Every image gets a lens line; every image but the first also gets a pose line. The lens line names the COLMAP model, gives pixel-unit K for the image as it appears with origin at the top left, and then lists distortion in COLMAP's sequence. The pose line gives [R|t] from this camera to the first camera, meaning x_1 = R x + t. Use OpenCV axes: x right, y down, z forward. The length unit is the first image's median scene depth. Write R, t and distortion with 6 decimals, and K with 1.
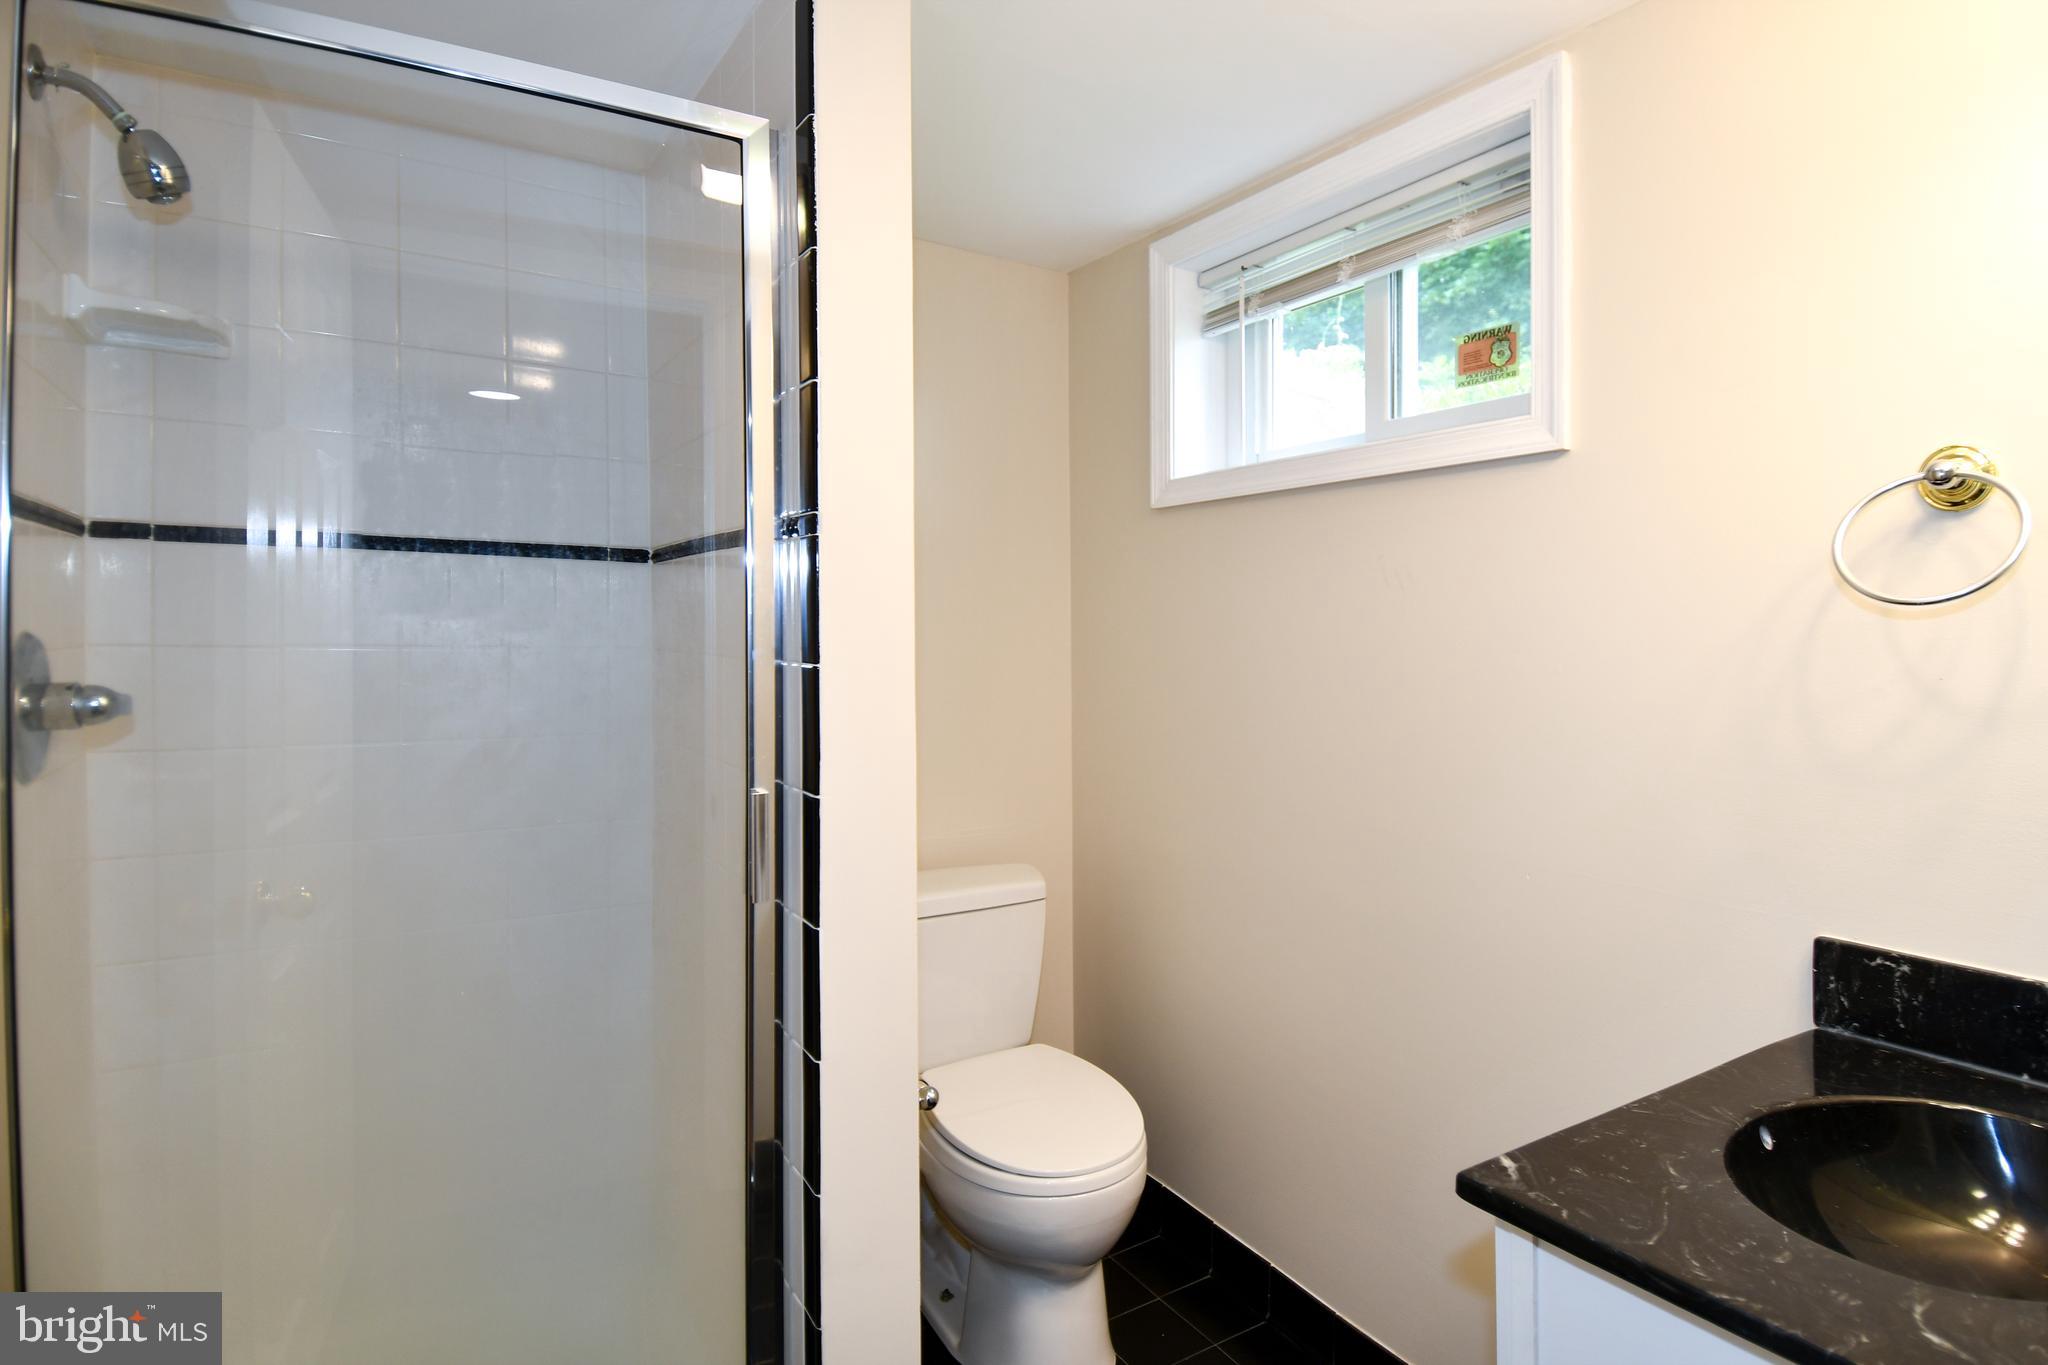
lens RADIAL K [[1110.6, 0, 1009.4], [0, 1110.6, 629.0], [0, 0, 1]] dist [0.000522, -0.000359]
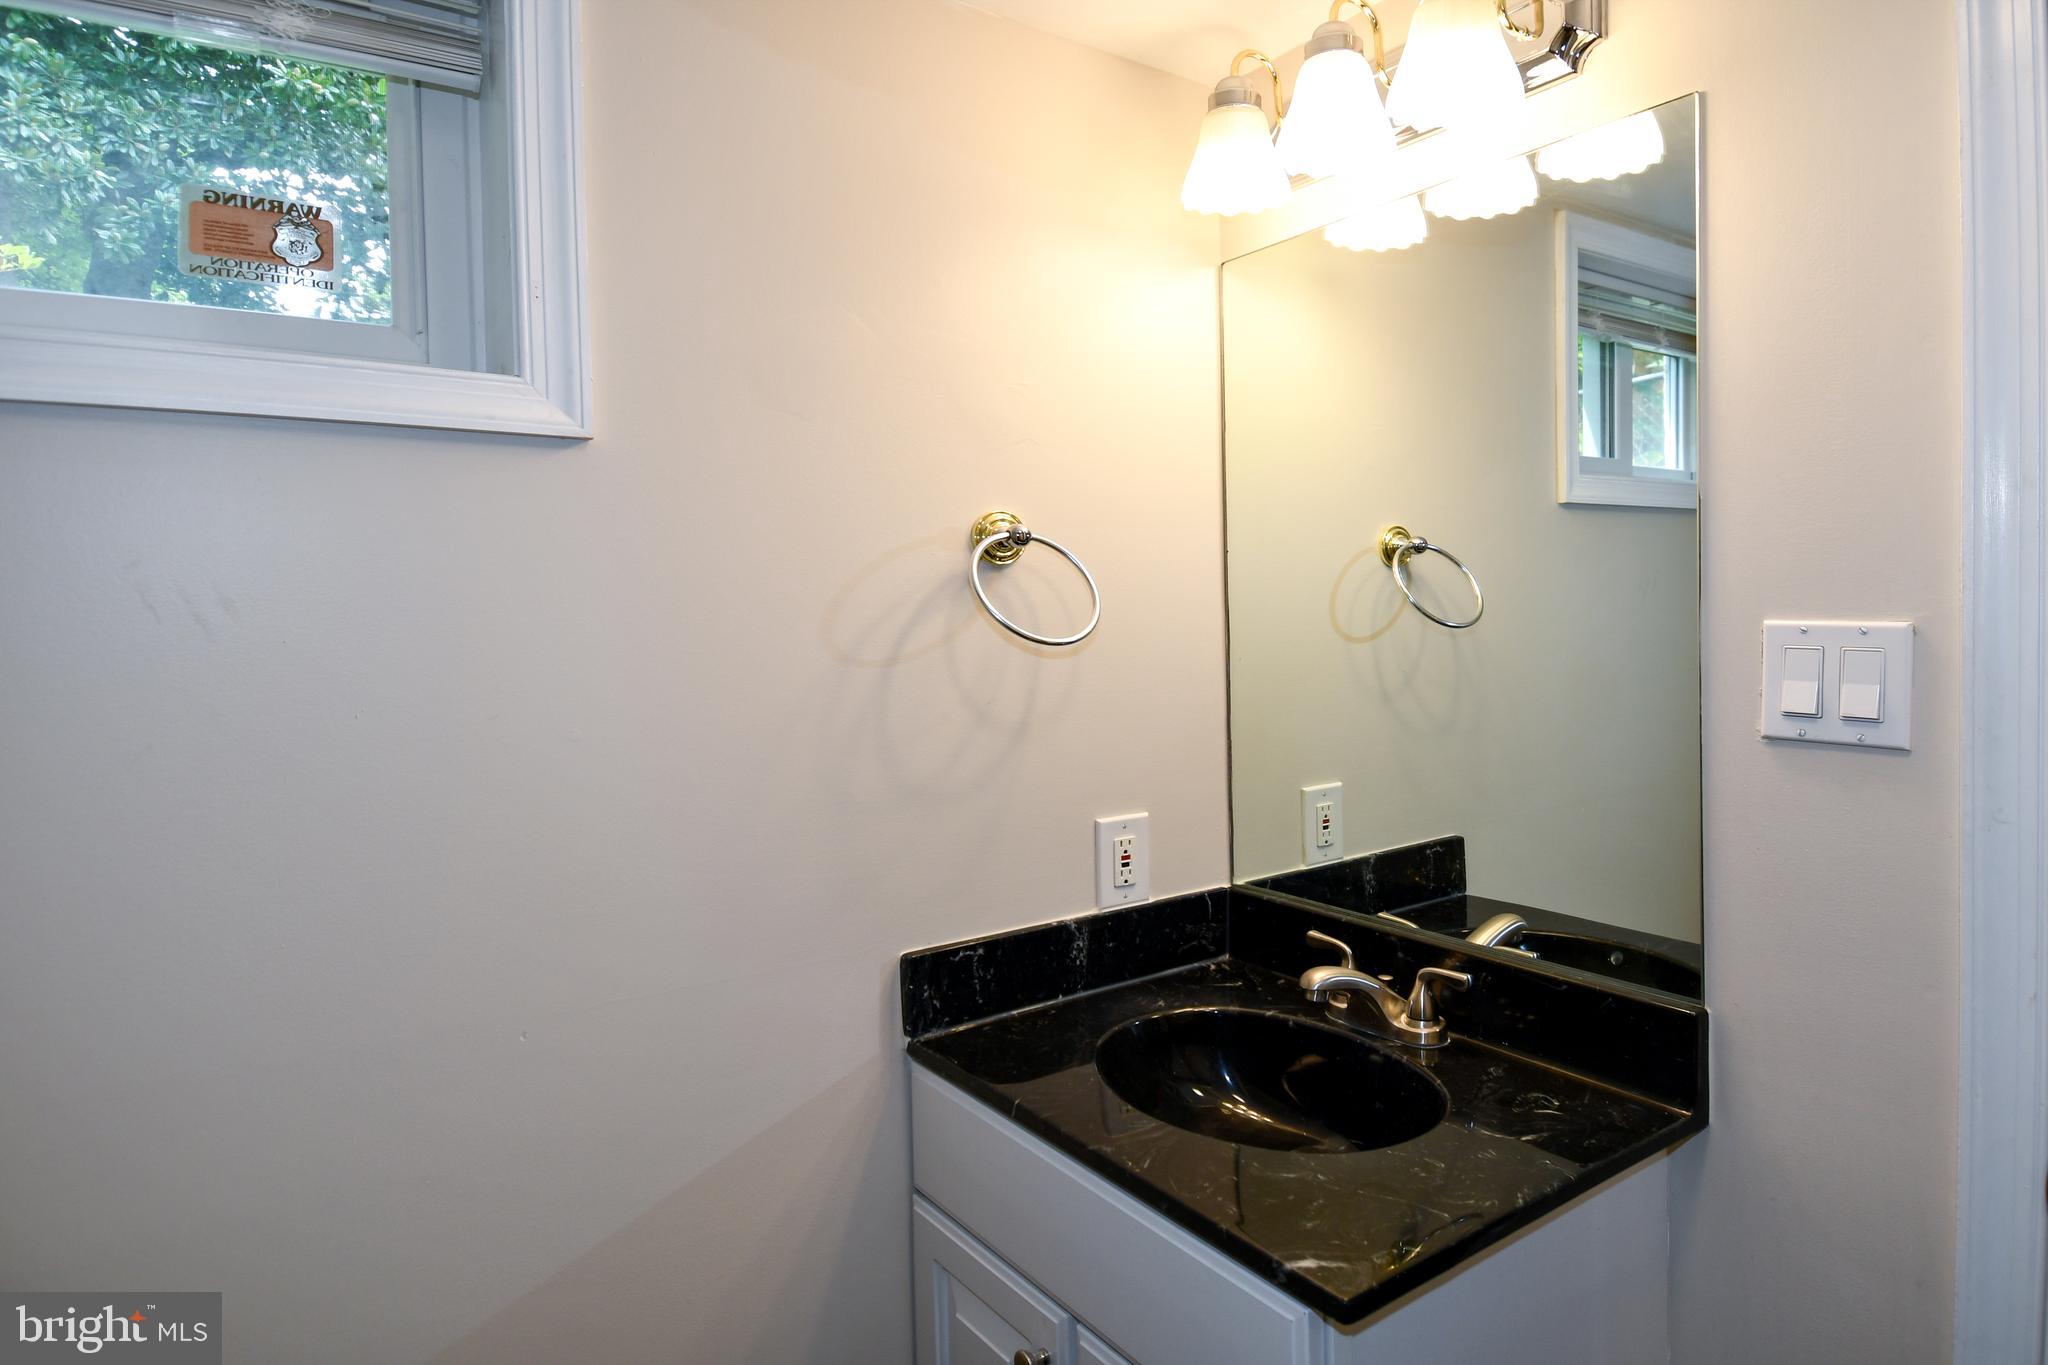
lens RADIAL K [[1110.6, 0, 1009.4], [0, 1110.6, 629.0], [0, 0, 1]] dist [0.000522, -0.000359]
pose [[-0.071708, -0.013260, 0.997337, -0.358207], [0.019736, 0.999697, 0.014711, -0.050859], [-0.997230, 0.020738, -0.071425, 1.046351]]
